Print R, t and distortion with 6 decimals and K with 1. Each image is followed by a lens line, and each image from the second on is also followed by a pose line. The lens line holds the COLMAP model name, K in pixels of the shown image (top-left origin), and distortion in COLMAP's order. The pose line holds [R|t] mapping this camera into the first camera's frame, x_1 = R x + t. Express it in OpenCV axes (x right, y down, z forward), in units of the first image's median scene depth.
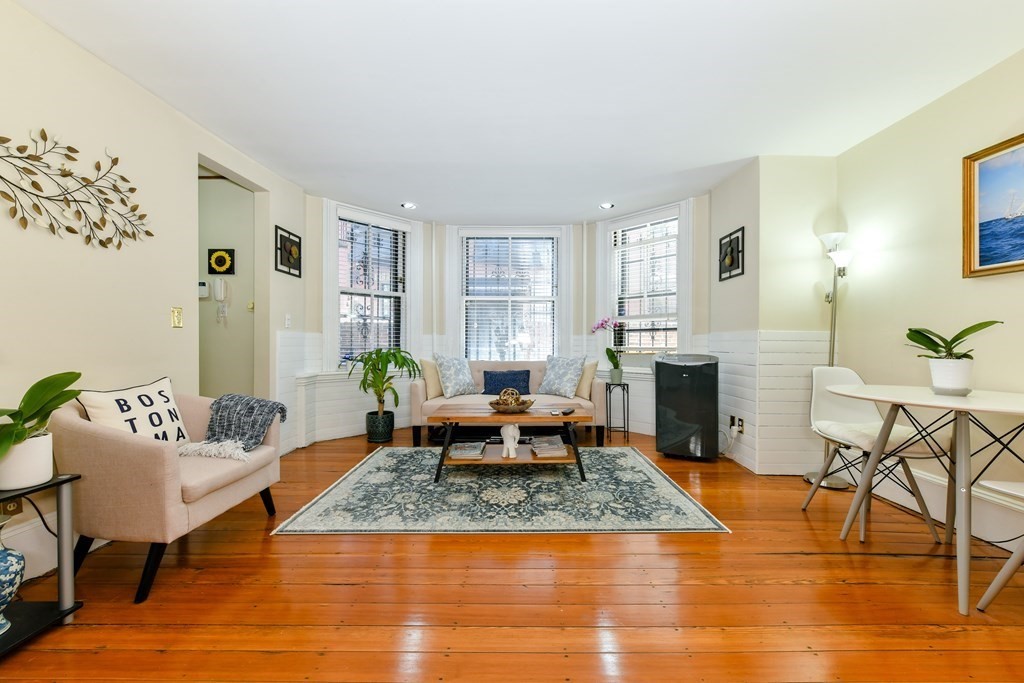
lens RADIAL K [[401.7, 0, 515.4], [0, 401.7, 346.0], [0, 0, 1]] dist [0.000826, -0.000846]
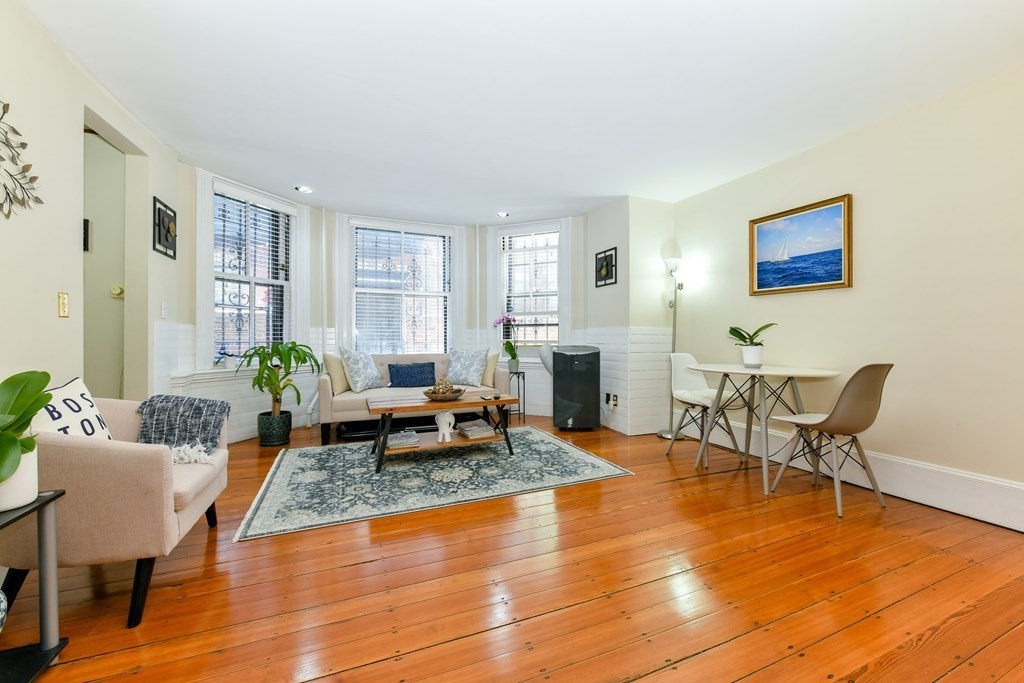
lens RADIAL K [[406.7, 0, 516.9], [0, 406.7, 336.4], [0, 0, 1]] dist [0.001038, -0.004464]
pose [[0.919276, -0.000041, 0.393613, -0.294169], [0.003089, 0.999970, -0.007110, 0.000981], [-0.393601, 0.007752, 0.919249, -0.097063]]
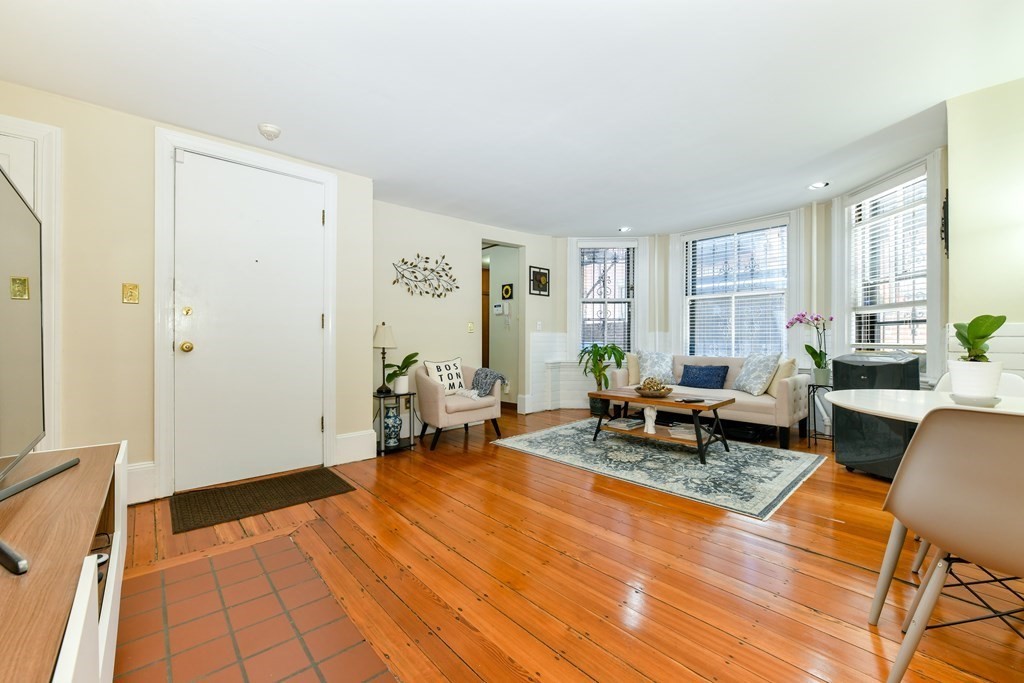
lens RADIAL K [[404.2, 0, 518.7], [0, 404.2, 336.1], [0, 0, 1]] dist [0.000901, -0.000610]
pose [[0.685005, -0.008846, -0.728485, 0.675215], [-0.000630, 0.999919, -0.012734, -0.003974], [0.728538, 0.009182, 0.684944, -0.154064]]
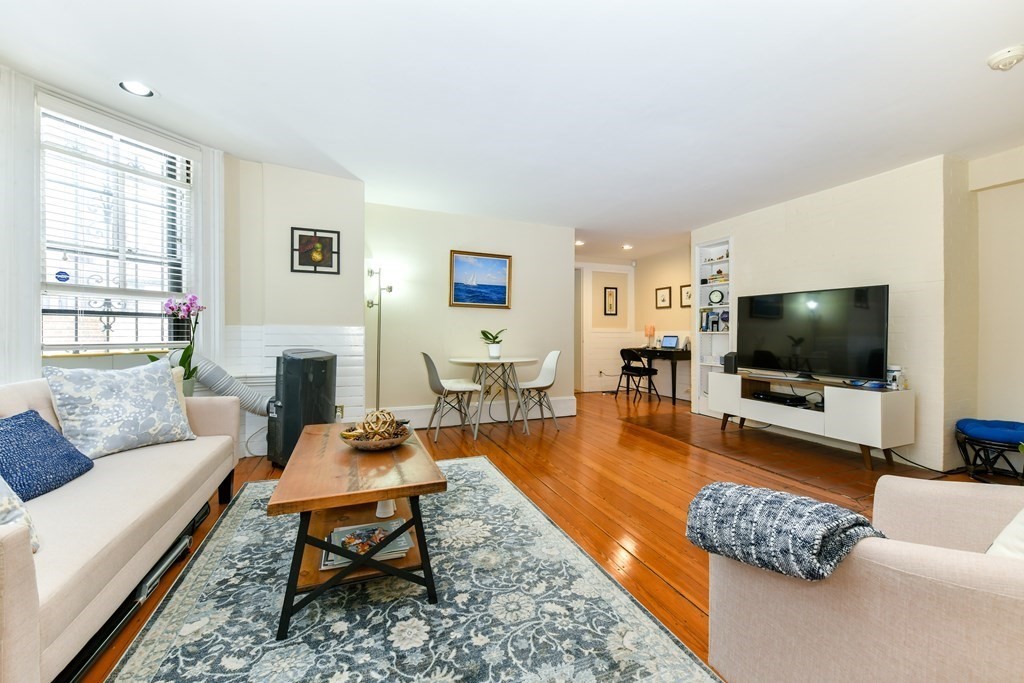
lens RADIAL K [[404.2, 0, 518.7], [0, 404.2, 336.1], [0, 0, 1]] dist [0.000901, -0.000610]
pose [[-0.388660, -0.005448, 0.921365, -0.778085], [-0.000702, 0.999984, 0.005617, -0.018607], [-0.921381, 0.001537, -0.388657, 1.166825]]
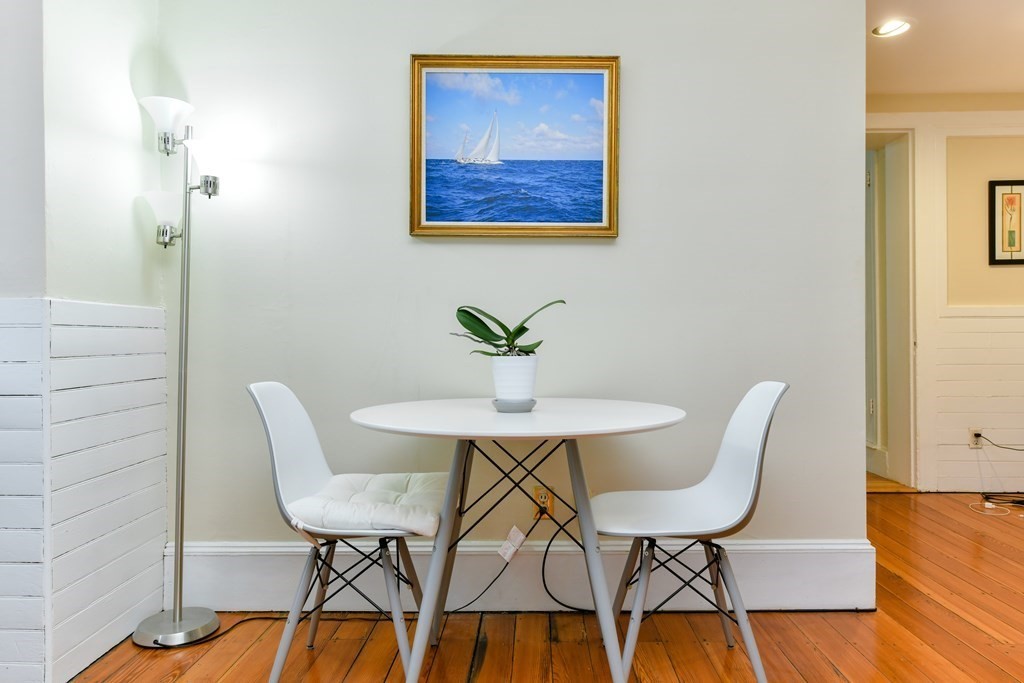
lens RADIAL K [[663.1, 0, 527.2], [0, 663.1, 339.1], [0, 0, 1]] dist [-0.002844, -0.000283]
pose [[-0.003505, -0.013294, 0.999905, 0.004078], [0.008536, 0.999875, 0.013323, -0.006447], [-0.999957, 0.008582, -0.003391, 0.632068]]
